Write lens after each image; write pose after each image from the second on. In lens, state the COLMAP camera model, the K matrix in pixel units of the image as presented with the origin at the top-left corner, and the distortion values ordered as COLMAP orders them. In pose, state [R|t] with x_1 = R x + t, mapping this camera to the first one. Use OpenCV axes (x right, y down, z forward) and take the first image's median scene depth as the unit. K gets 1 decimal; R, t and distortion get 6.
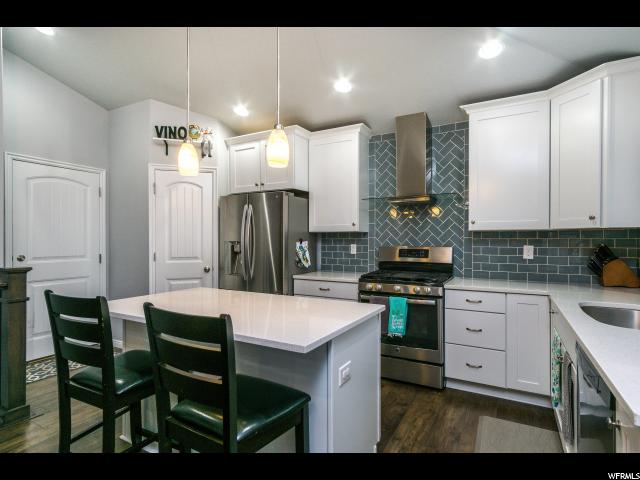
lens RADIAL K [[339.7, 0, 319.1], [0, 339.7, 239.2], [0, 0, 1]] dist [0.006705, 0.001016]
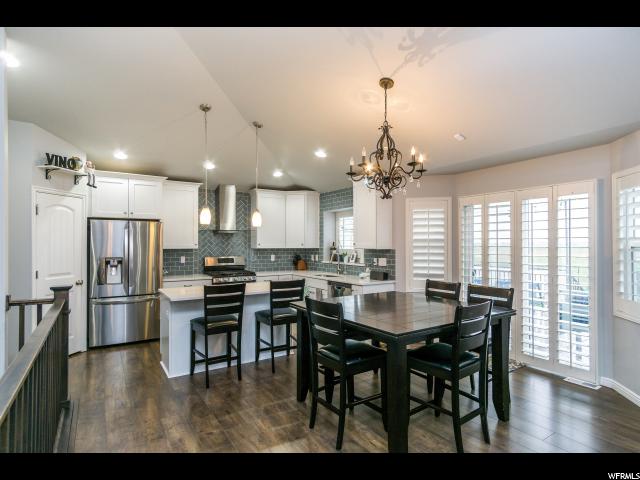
lens RADIAL K [[339.7, 0, 317.4], [0, 339.7, 237.4], [0, 0, 1]] dist [0.006705, 0.001016]
pose [[0.477741, 0.015769, 0.878359, -1.008310], [-0.002167, 0.999857, -0.016772, -0.049085], [-0.878498, 0.006109, 0.477707, -0.266458]]
